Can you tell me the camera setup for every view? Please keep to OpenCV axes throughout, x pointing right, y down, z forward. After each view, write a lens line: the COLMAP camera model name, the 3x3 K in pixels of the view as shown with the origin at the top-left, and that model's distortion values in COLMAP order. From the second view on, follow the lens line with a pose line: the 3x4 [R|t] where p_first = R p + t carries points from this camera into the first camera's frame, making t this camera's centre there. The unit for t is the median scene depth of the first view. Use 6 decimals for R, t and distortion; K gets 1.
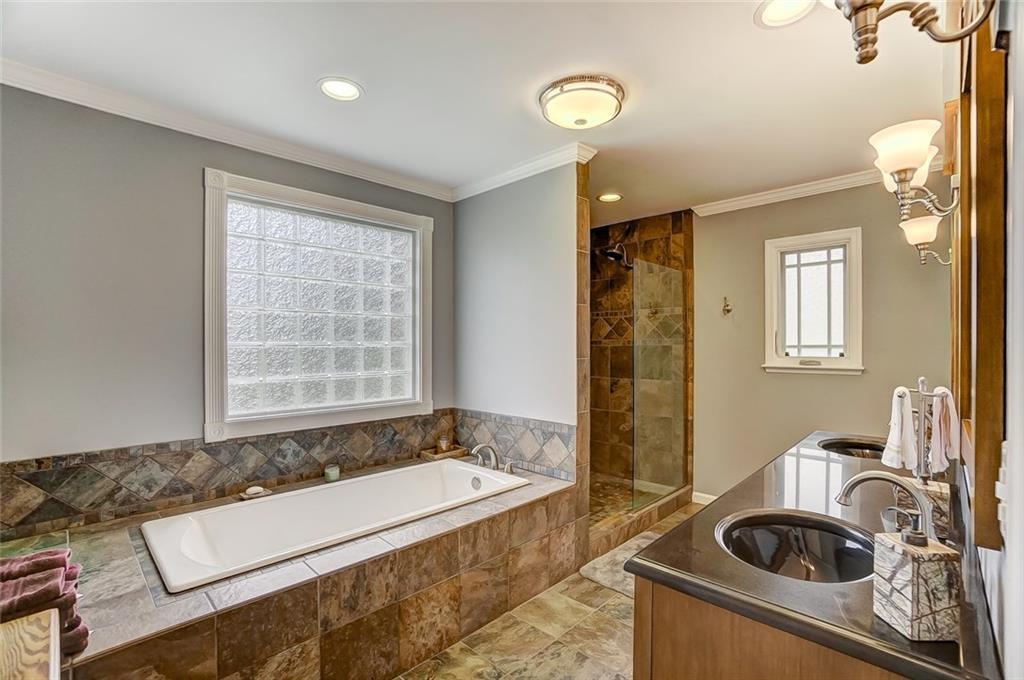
lens RADIAL K [[455.4, 0, 512.0], [0, 455.4, 340.0], [0, 0, 1]] dist [-0.062099, 0.022971]
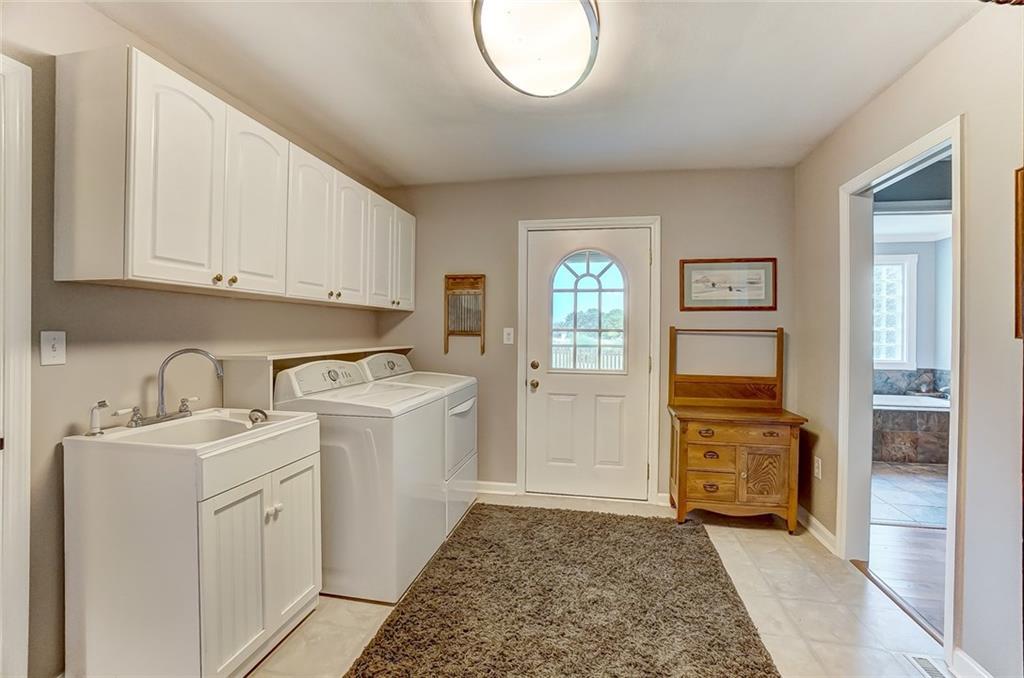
lens RADIAL K [[455.4, 0, 512.0], [0, 455.4, 339.0], [0, 0, 1]] dist [-0.062099, 0.022971]
pose [[0.545239, 0.015301, -0.838141, 0.470503], [0.002159, 0.999804, 0.019656, 0.013607], [0.838278, -0.012527, 0.545099, -1.452485]]
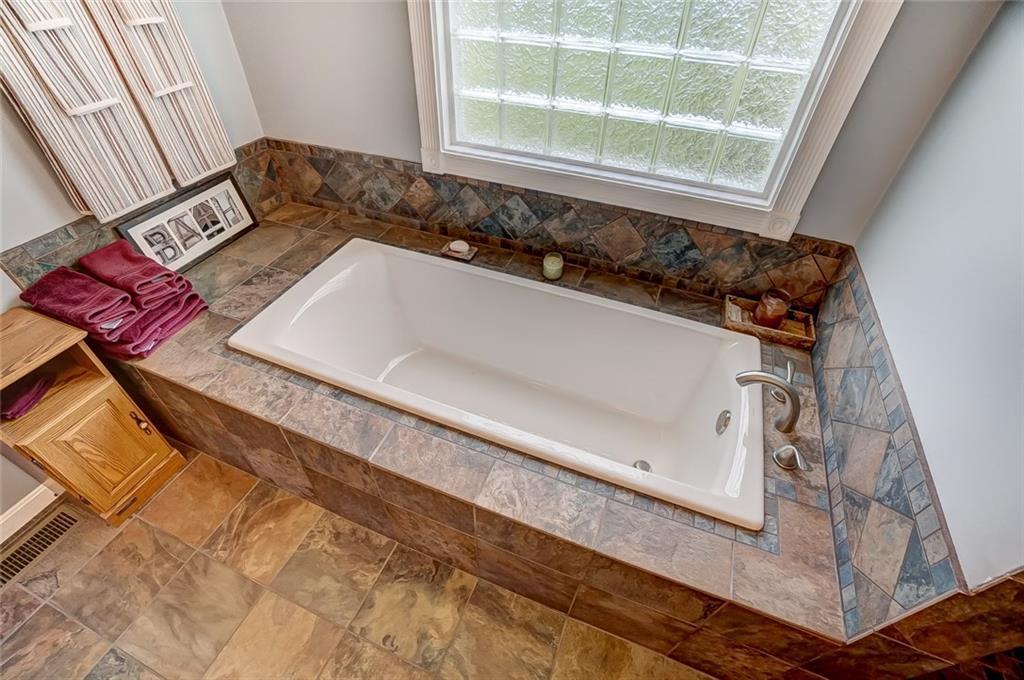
lens RADIAL K [[455.4, 0, 512.0], [0, 455.4, 340.0], [0, 0, 1]] dist [-0.062099, 0.022971]
pose [[0.384031, 0.640460, -0.665080, 0.117814], [-0.009148, 0.722917, 0.690874, -0.107535], [0.923275, -0.259233, 0.283481, 0.727203]]
